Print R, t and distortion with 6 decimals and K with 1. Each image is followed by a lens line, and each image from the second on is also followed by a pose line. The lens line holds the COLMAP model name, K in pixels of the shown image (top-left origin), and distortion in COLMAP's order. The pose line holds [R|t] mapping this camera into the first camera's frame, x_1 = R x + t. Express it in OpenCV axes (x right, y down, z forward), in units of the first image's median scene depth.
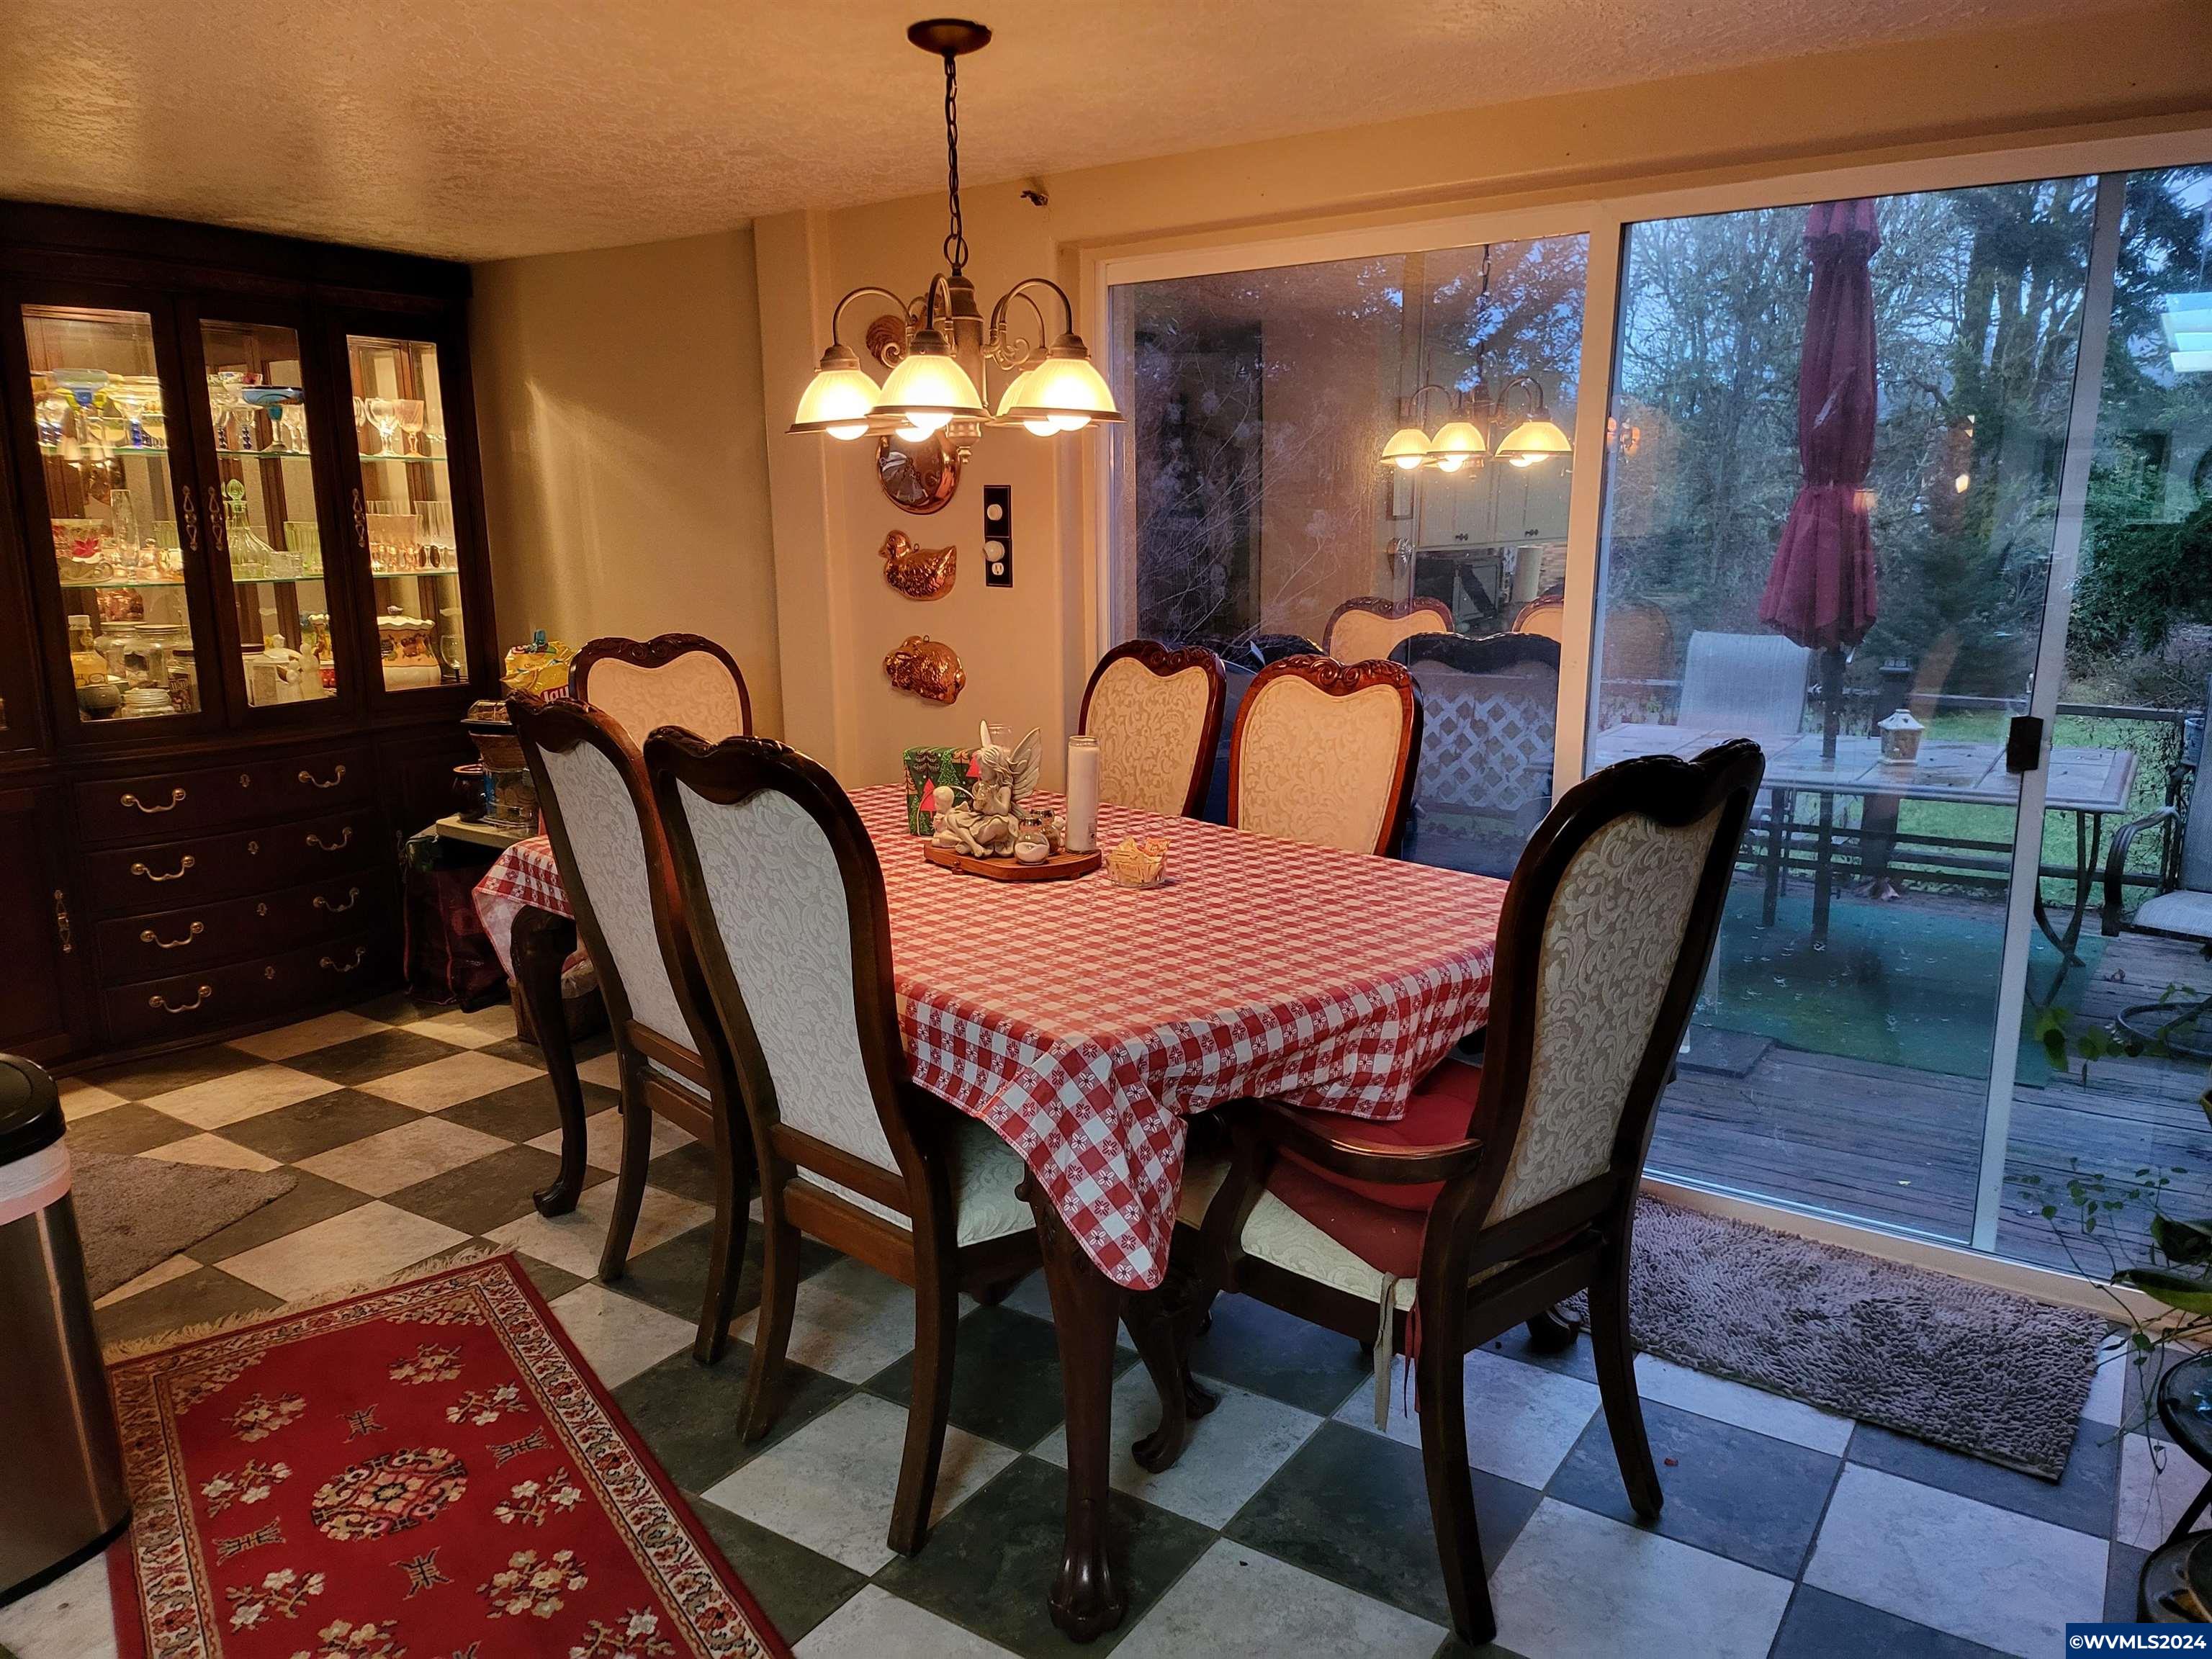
lens RADIAL K [[1570.1, 0, 1108.1], [0, 1570.1, 835.8], [0, 0, 1]] dist [0.010555, 0.002760]
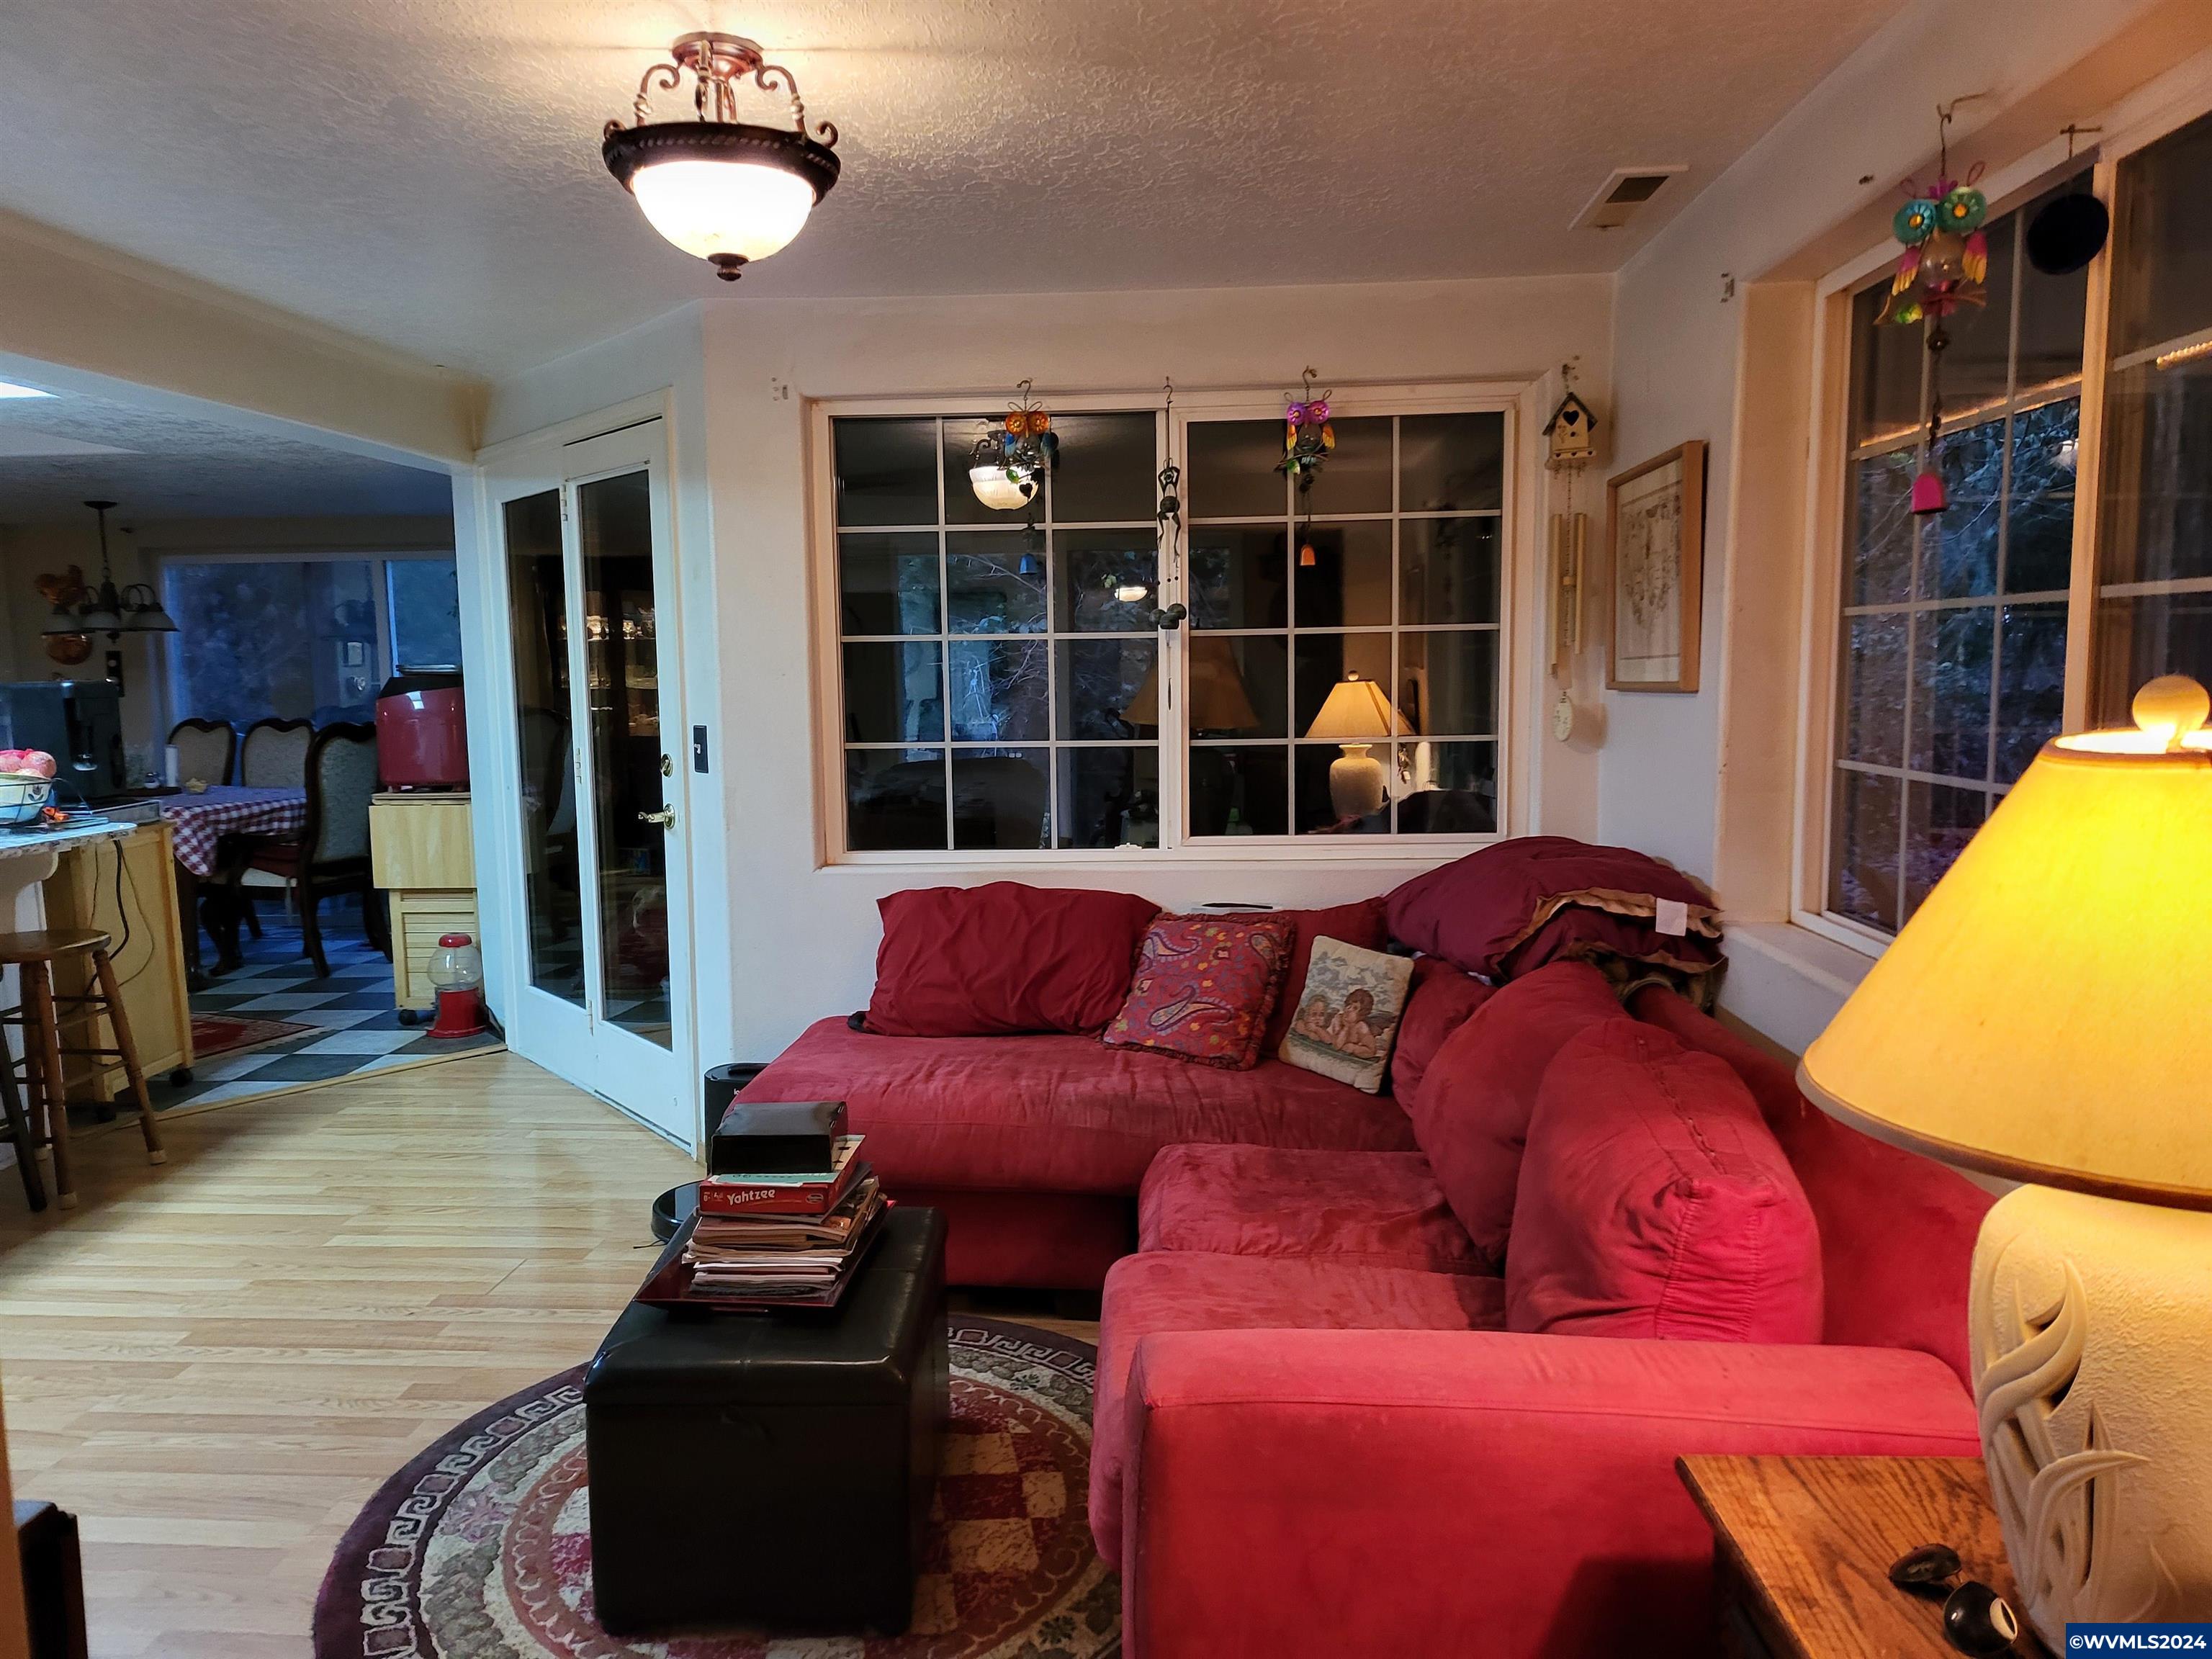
lens RADIAL K [[1570.1, 0, 1104.7], [0, 1570.1, 833.9], [0, 0, 1]] dist [0.010555, 0.002760]
pose [[0.857277, -0.061131, 0.511213, -0.046711], [0.111352, 0.991440, -0.068175, 0.621651], [-0.502669, 0.115369, 0.856746, -2.889995]]
